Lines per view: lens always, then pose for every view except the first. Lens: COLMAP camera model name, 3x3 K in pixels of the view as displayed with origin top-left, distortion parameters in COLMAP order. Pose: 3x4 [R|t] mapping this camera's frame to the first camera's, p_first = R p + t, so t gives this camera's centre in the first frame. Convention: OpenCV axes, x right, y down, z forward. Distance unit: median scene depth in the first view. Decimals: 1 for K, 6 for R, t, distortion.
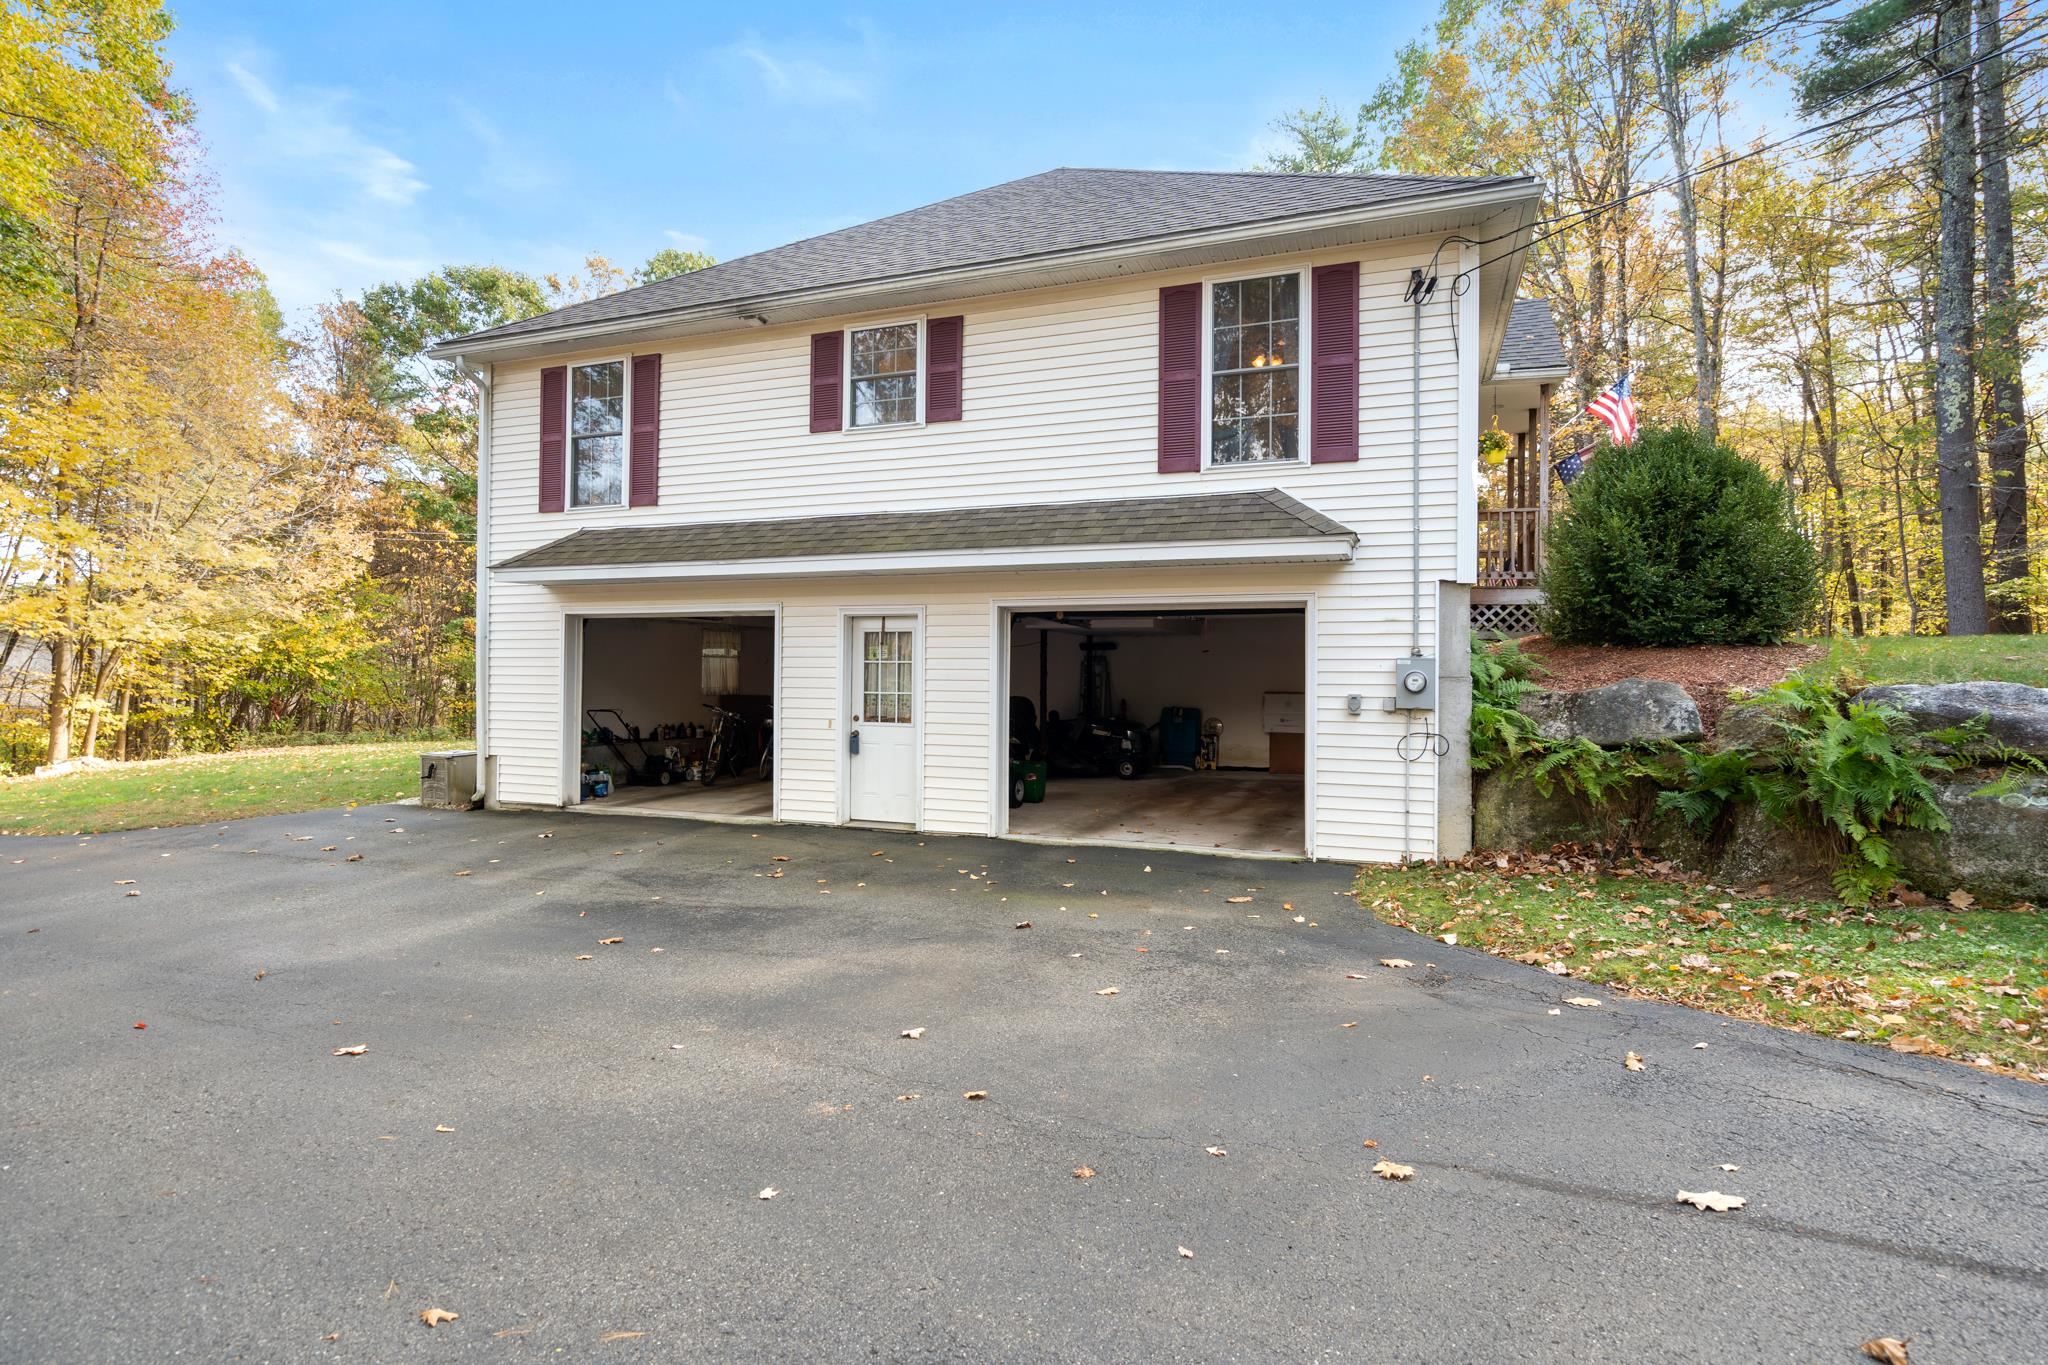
lens RADIAL K [[1017.5, 0, 1021.6], [0, 1017.5, 646.2], [0, 0, 1]] dist [-0.000573, -0.000373]
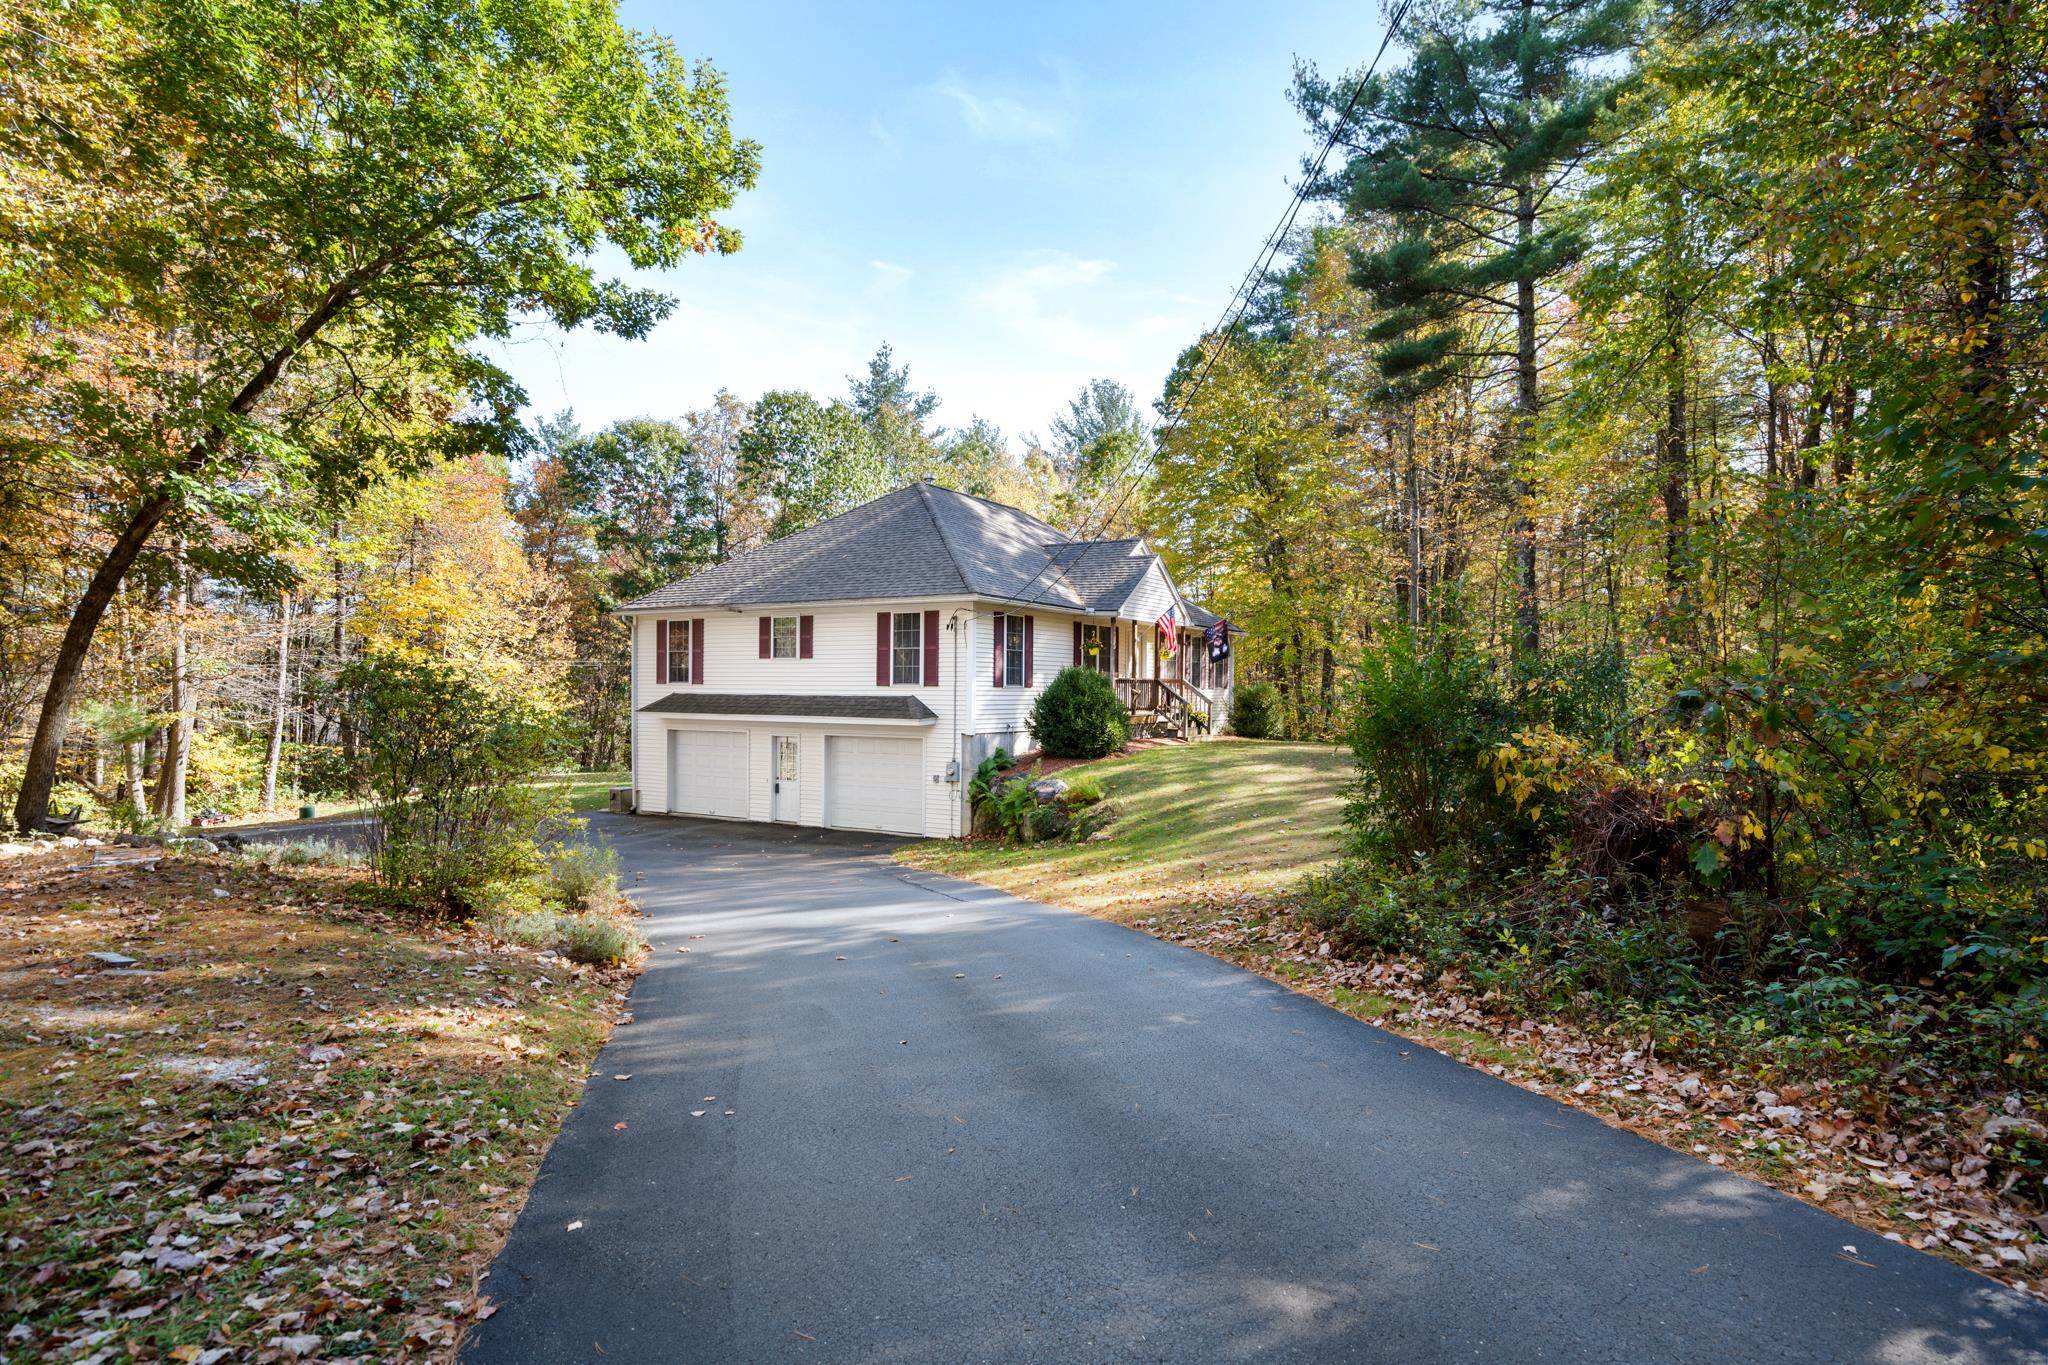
lens RADIAL K [[1112.3, 0, 1023.8], [0, 1112.3, 702.4], [0, 0, 1]] dist [-0.004291, -0.000035]
pose [[0.986024, 0.004424, -0.166543, 0.986299], [0.000827, 0.999505, 0.031444, -0.221365], [0.166599, -0.031143, 0.985533, -1.727962]]
